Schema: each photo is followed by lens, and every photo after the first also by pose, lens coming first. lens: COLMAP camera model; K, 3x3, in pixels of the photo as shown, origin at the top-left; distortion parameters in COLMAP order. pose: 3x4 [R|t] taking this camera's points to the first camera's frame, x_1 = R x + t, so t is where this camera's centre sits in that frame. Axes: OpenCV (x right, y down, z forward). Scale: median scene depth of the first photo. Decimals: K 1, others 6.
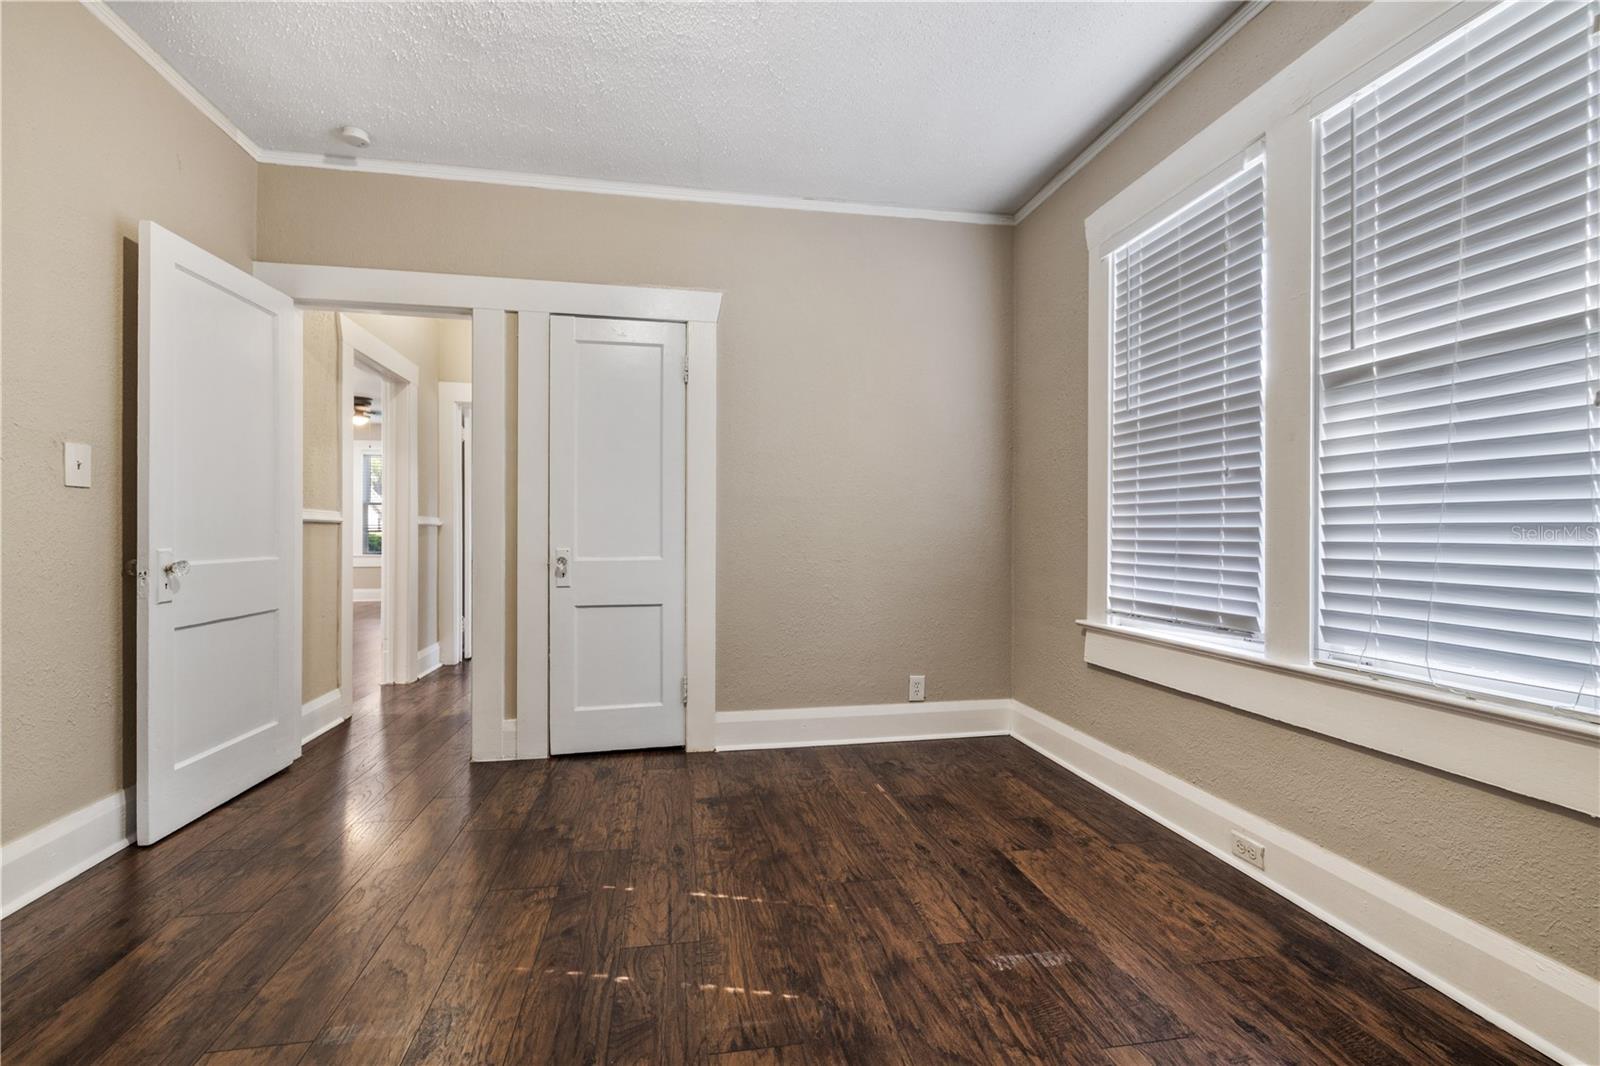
lens RADIAL K [[685.3, 0, 791.9], [0, 685.3, 536.5], [0, 0, 1]] dist [-0.003747, -0.000210]
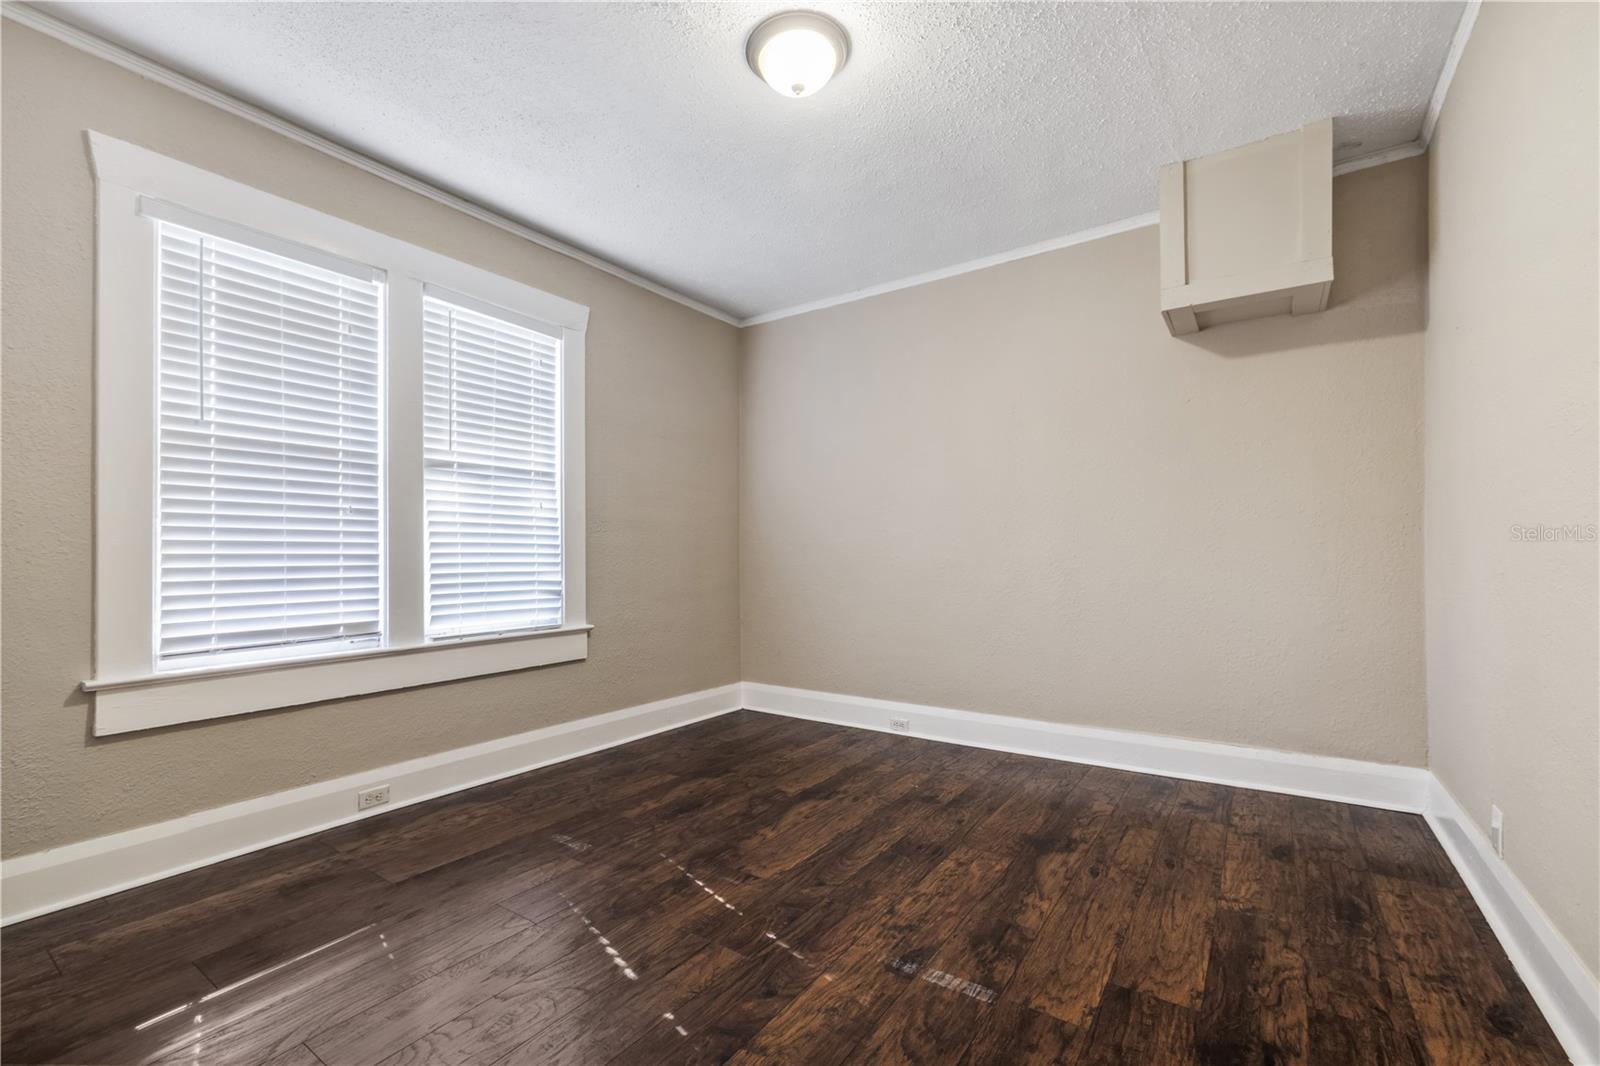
lens RADIAL K [[685.3, 0, 789.9], [0, 685.3, 539.8], [0, 0, 1]] dist [-0.003747, -0.000210]
pose [[-0.713756, 0.012602, 0.700281, -0.857676], [0.005024, 0.999905, -0.012873, -0.019960], [-0.700376, -0.005669, -0.713751, 1.406593]]
